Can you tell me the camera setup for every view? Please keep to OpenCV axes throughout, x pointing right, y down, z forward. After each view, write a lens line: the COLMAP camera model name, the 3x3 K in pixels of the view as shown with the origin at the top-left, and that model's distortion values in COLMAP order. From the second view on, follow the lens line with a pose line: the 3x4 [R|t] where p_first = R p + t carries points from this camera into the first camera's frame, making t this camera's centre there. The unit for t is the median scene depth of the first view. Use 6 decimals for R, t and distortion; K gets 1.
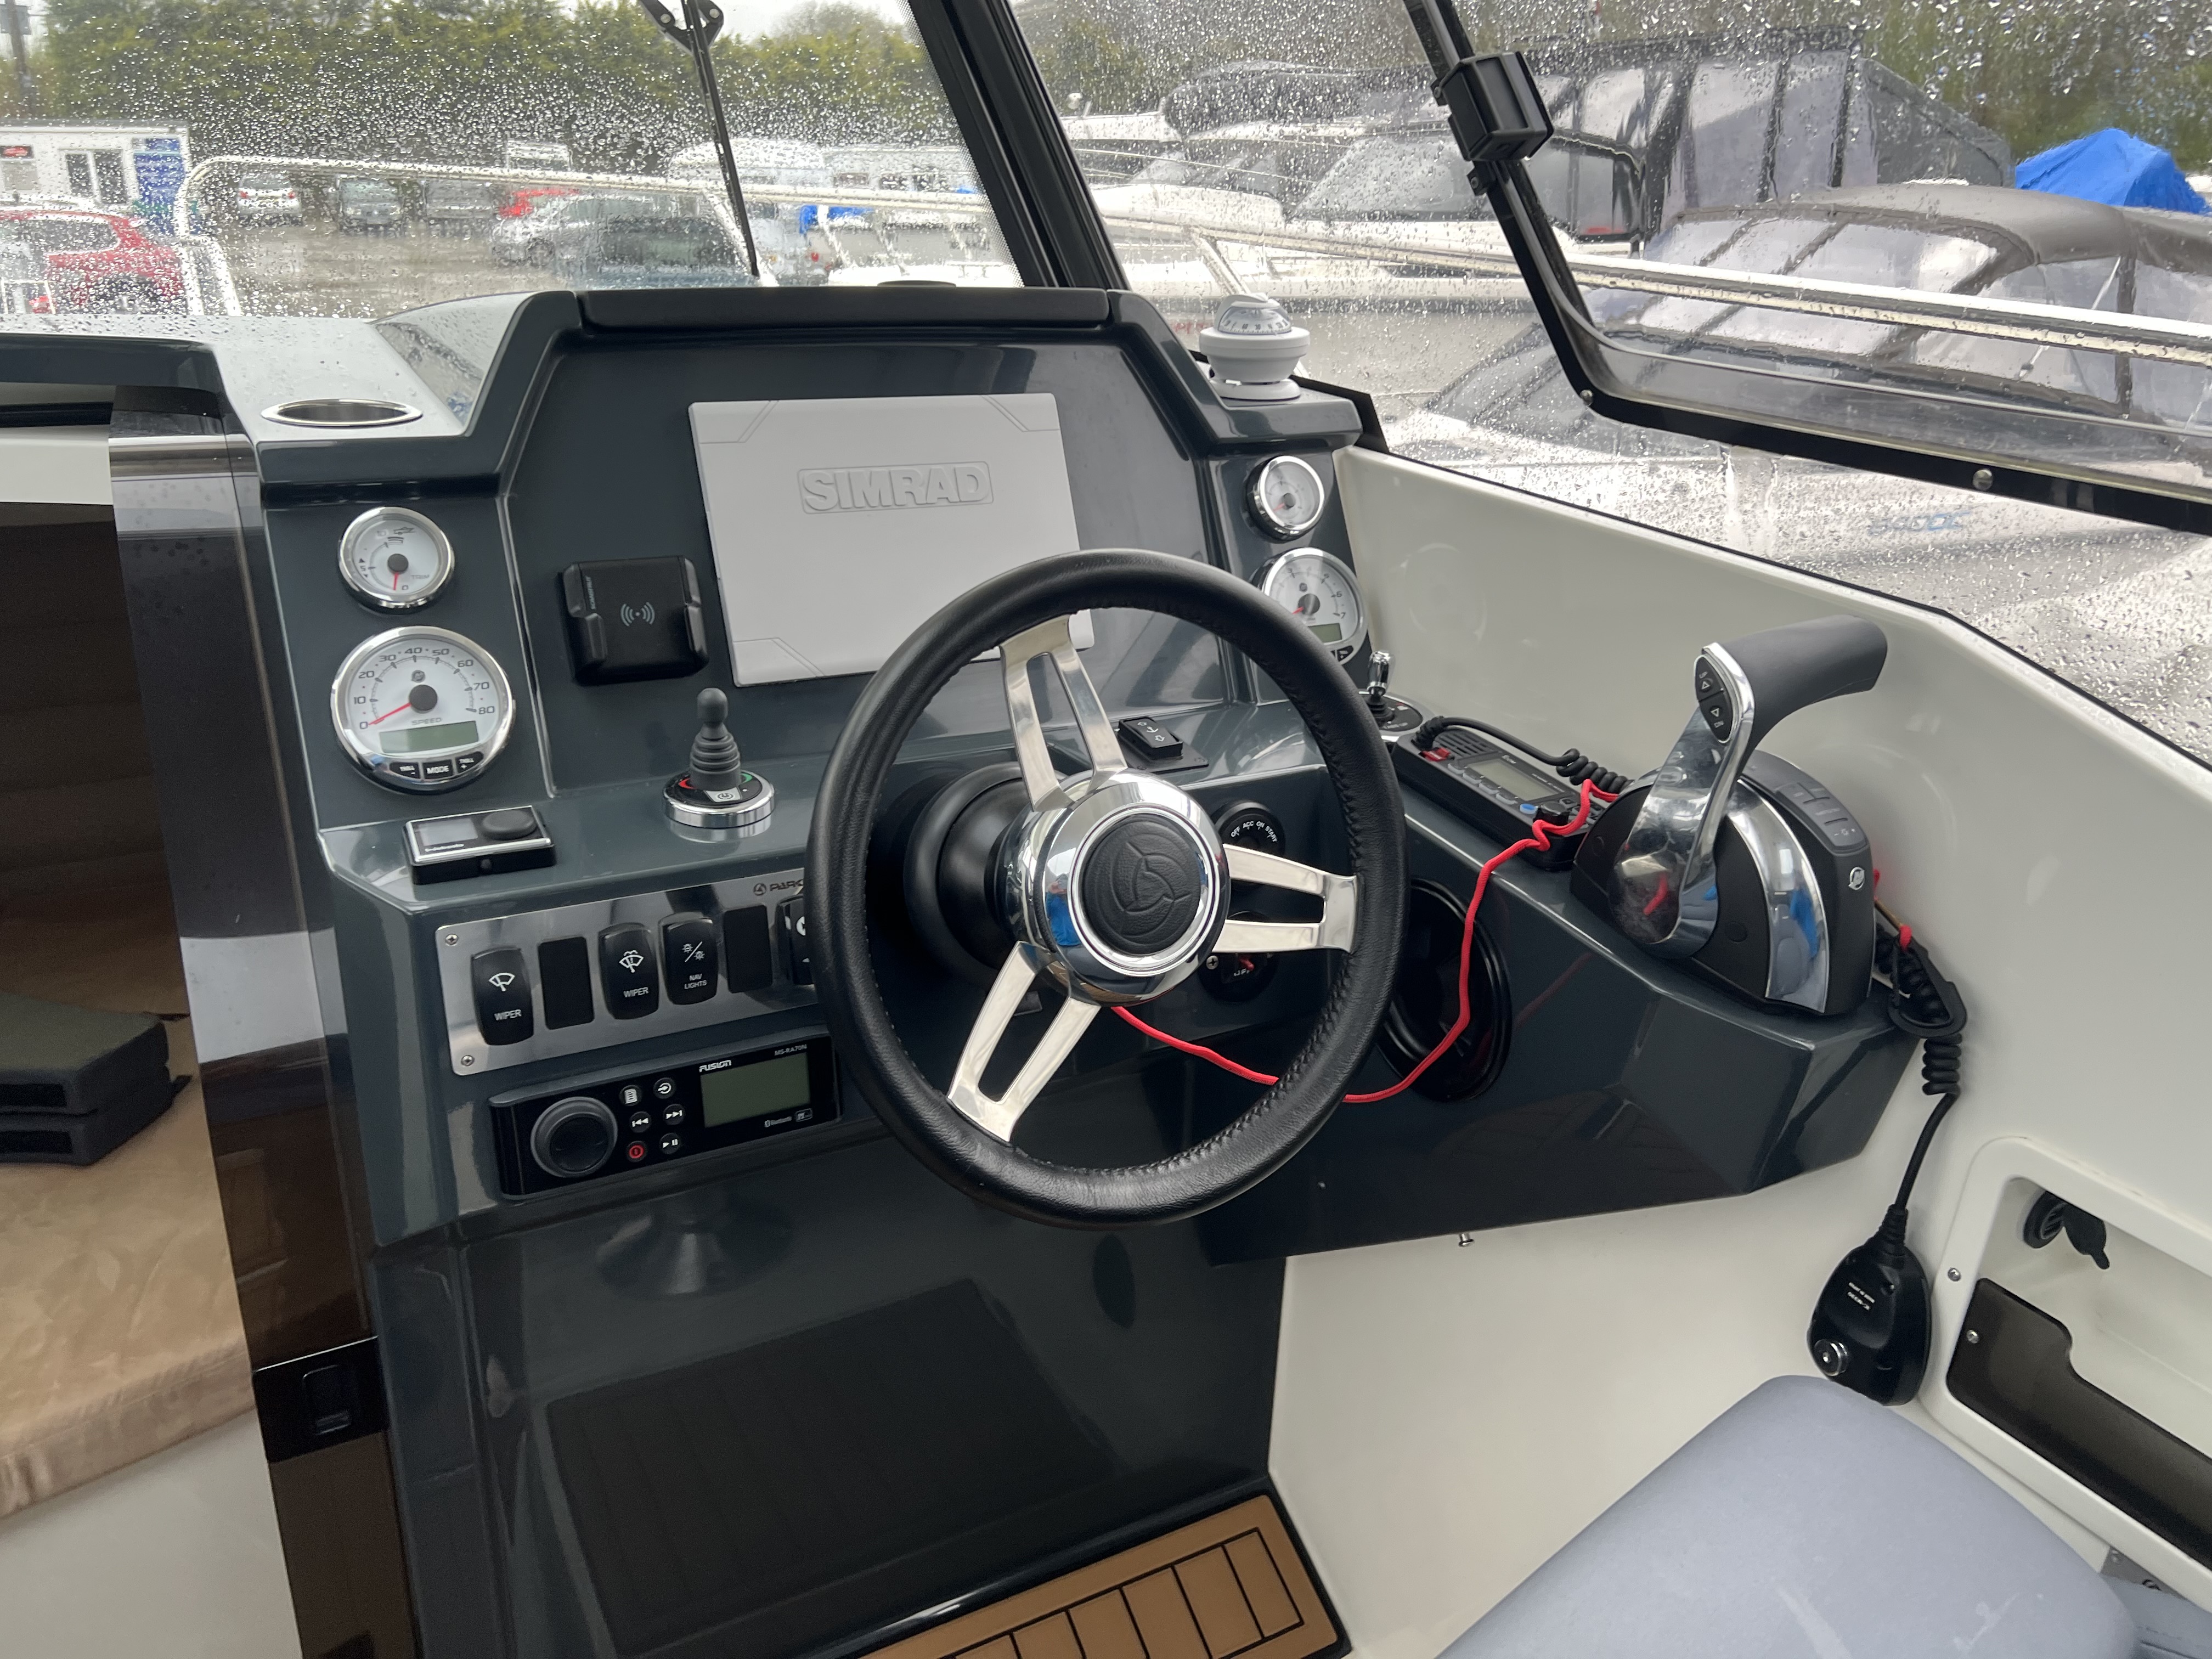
lens RADIAL K [[1659.7, 0, 1056.7], [0, 1659.7, 800.8], [0, 0, 1]] dist [-0.002585, -0.001155]
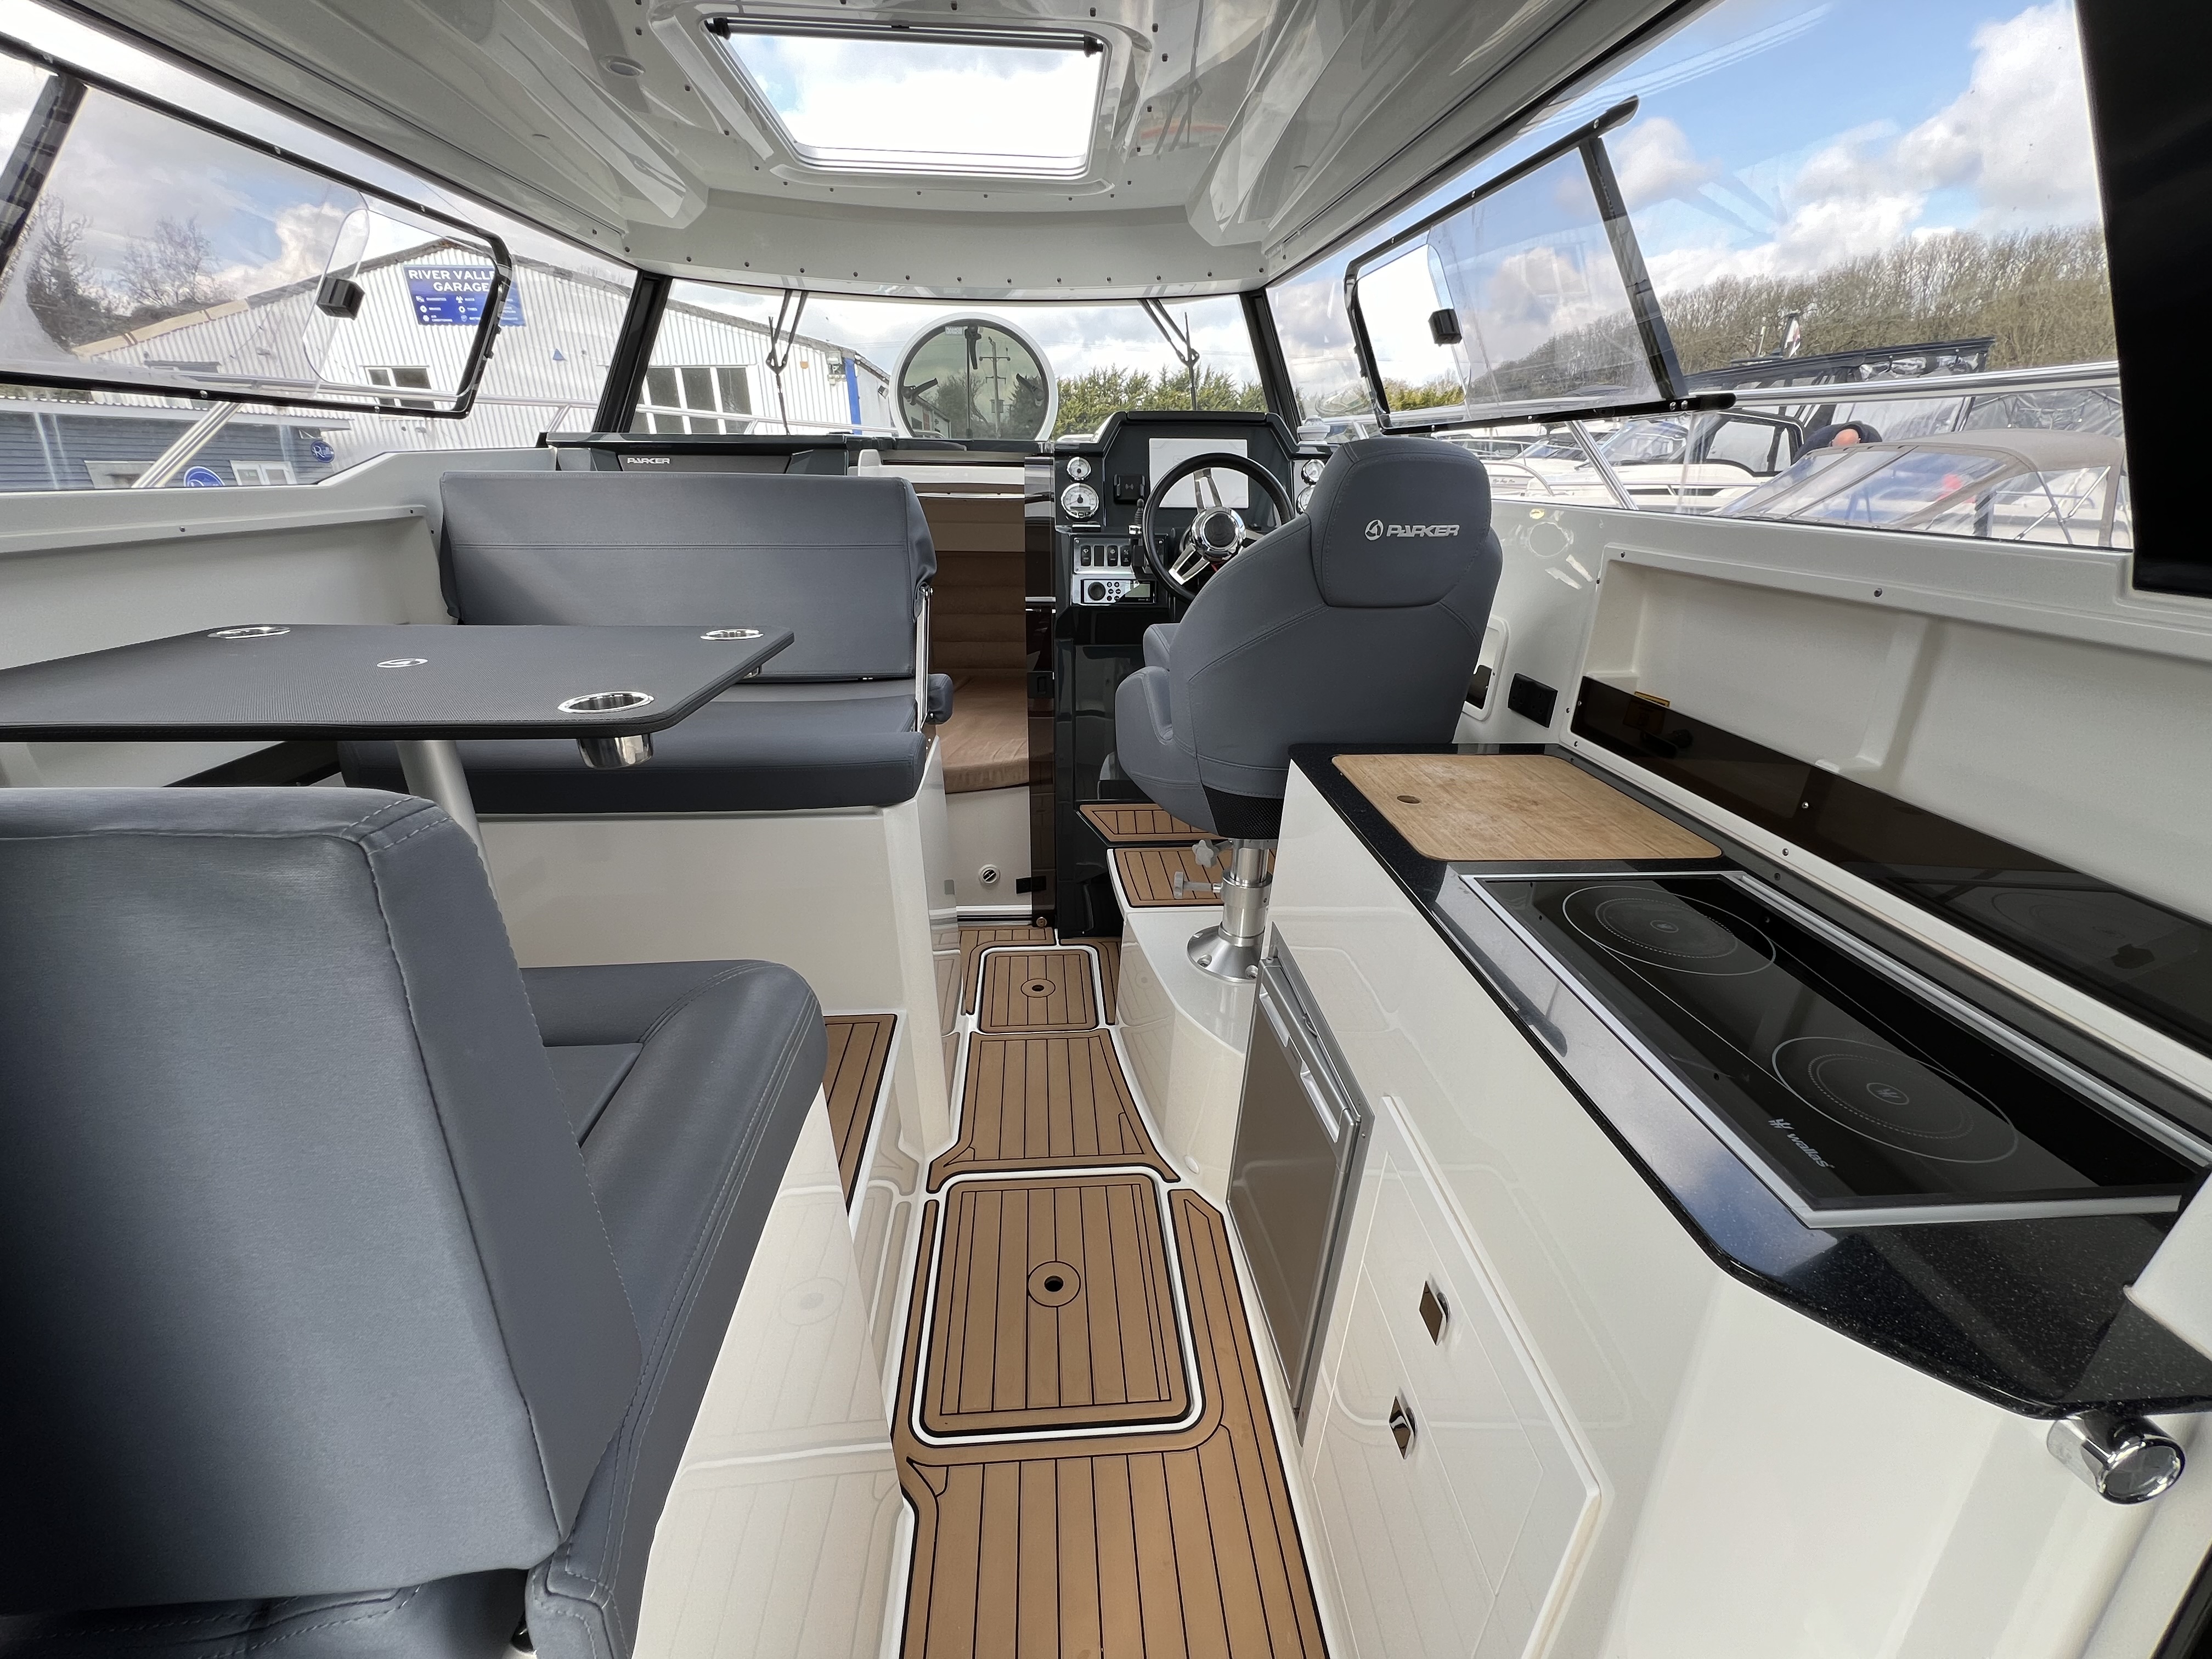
lens RADIAL K [[888.9, 0, 1100.0], [0, 888.9, 830.8], [0, 0, 1]] dist [-0.001506, -0.000144]
pose [[0.911498, 0.137178, -0.387754, 0.718144], [-0.129951, 0.990502, 0.044939, 0.701799], [0.390236, 0.009427, 0.920667, -1.182862]]
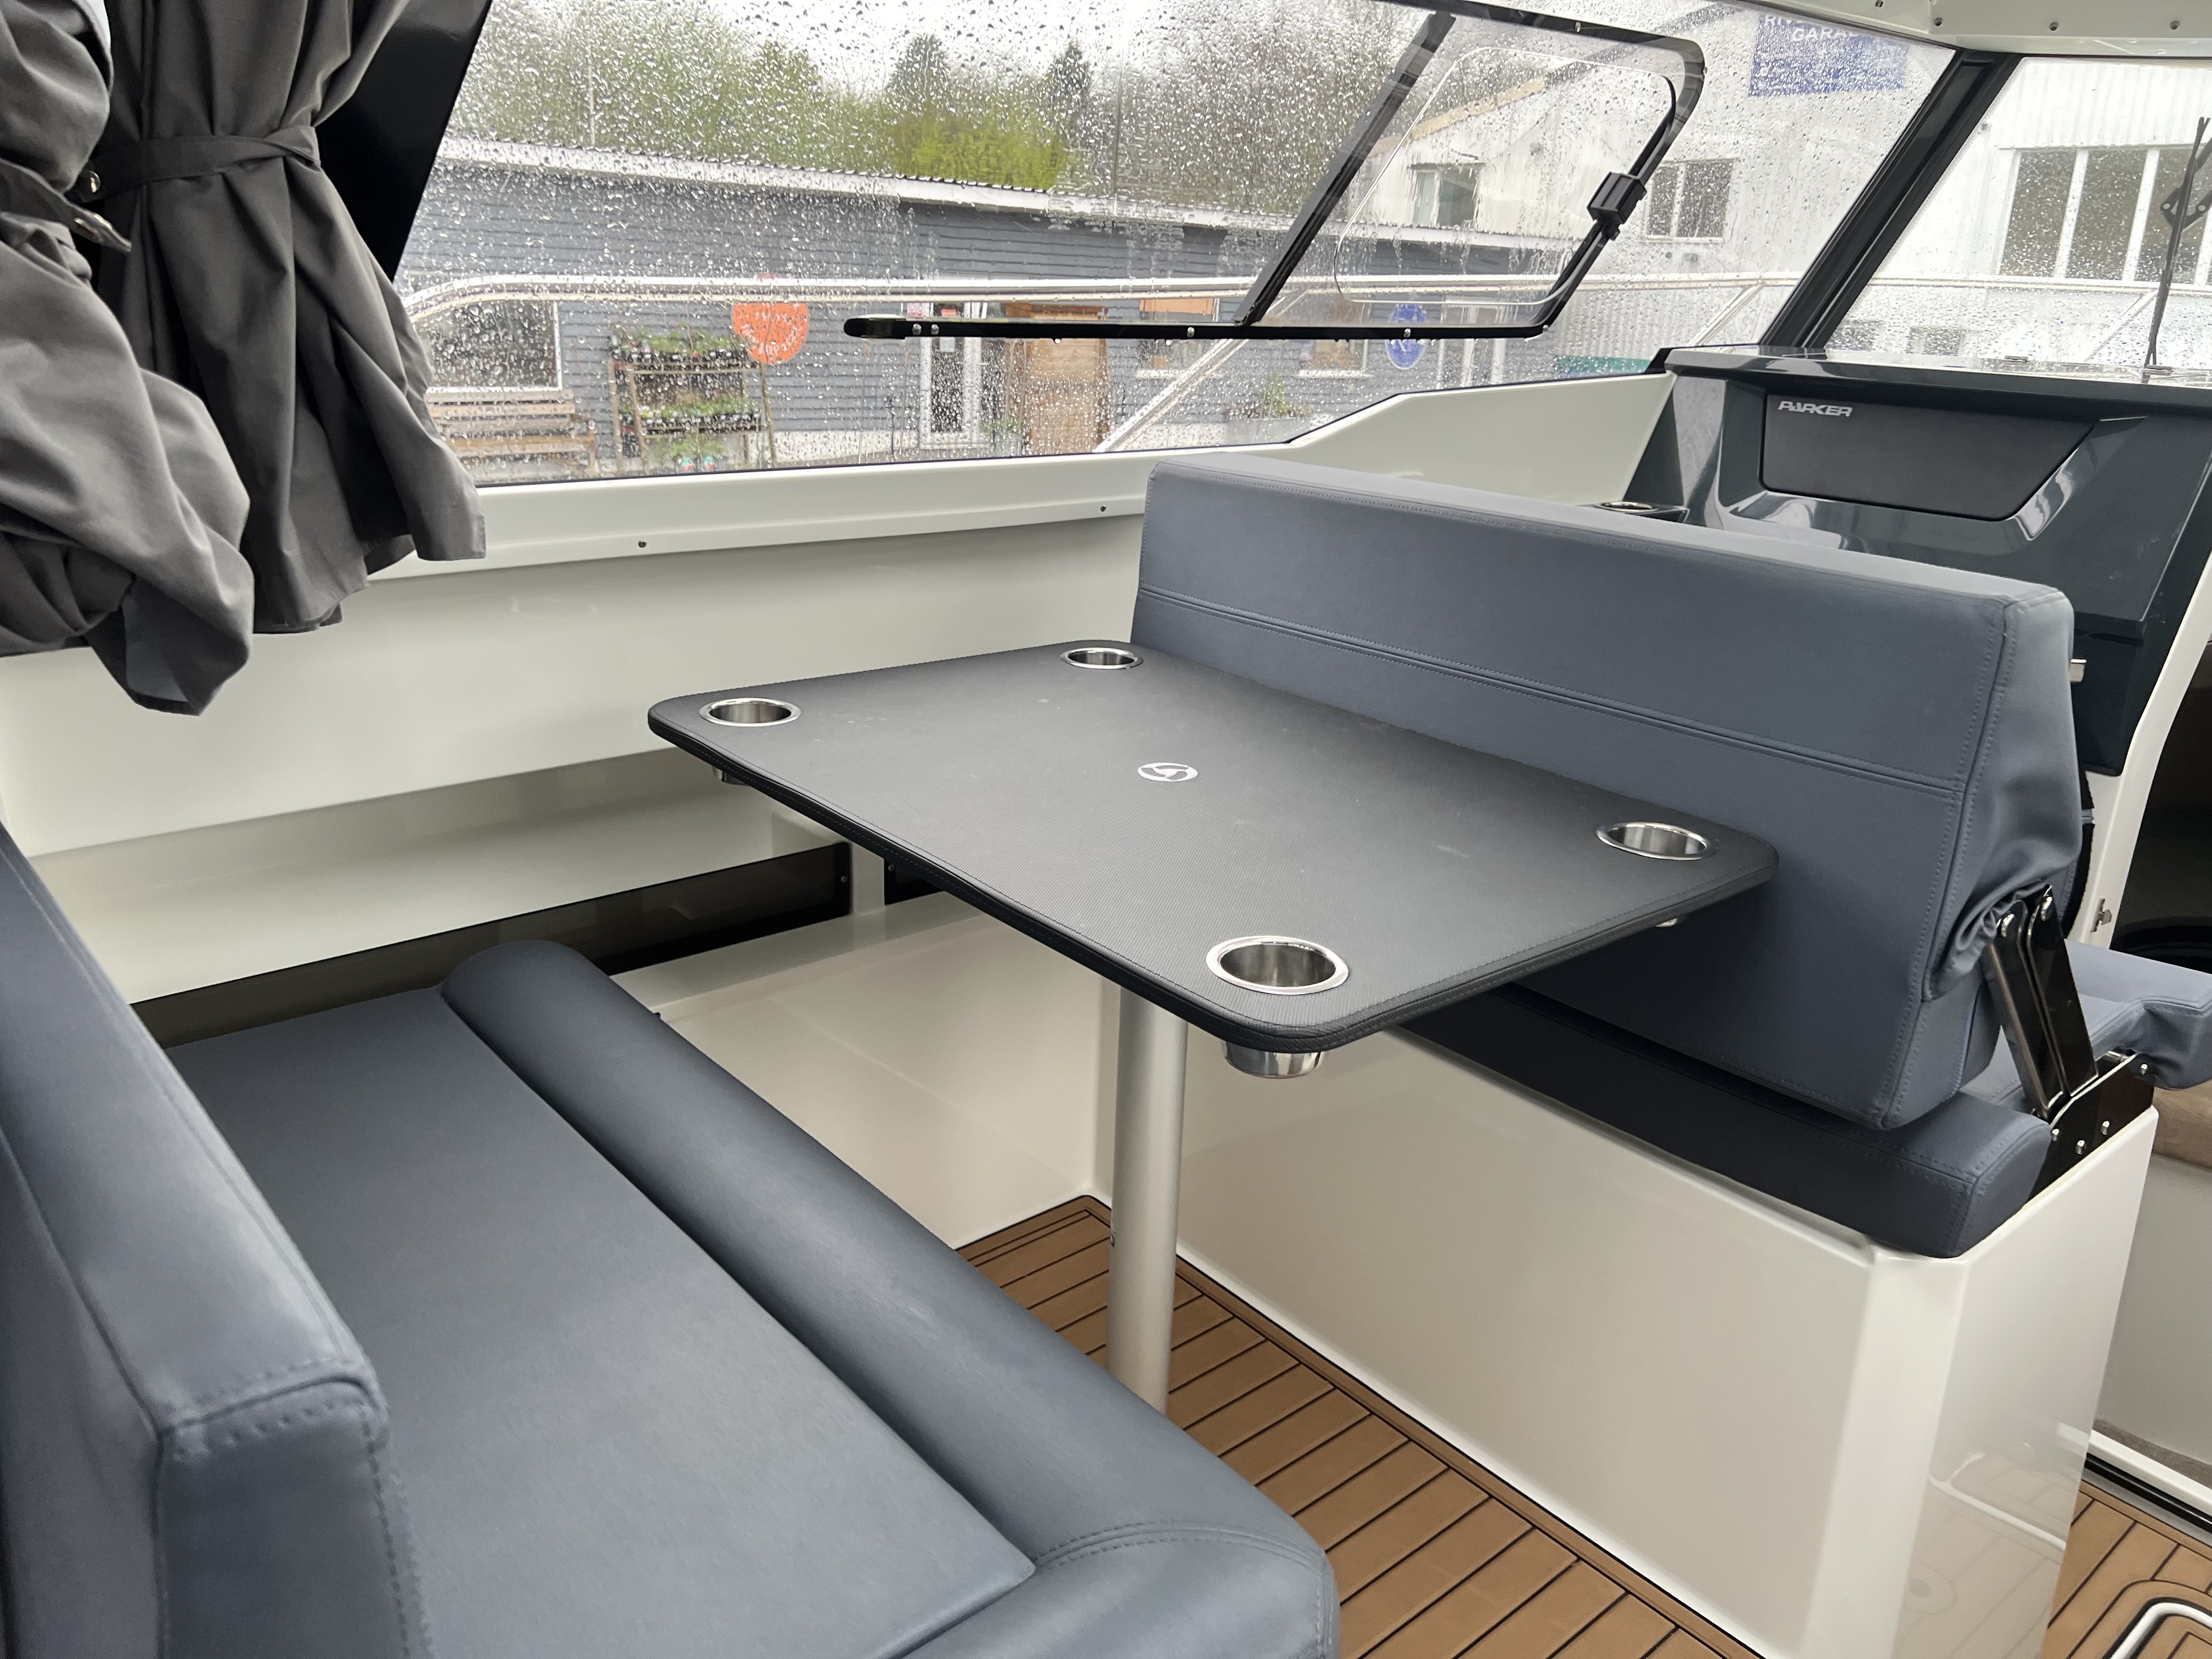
lens RADIAL K [[1659.7, 0, 1056.7], [0, 1659.7, 800.8], [0, 0, 1]] dist [-0.002585, -0.001155]
pose [[0.183467, 0.284328, -0.941009, 0.784943], [-0.366430, 0.908047, 0.202926, 0.412025], [0.912178, 0.307583, 0.270783, -0.950029]]
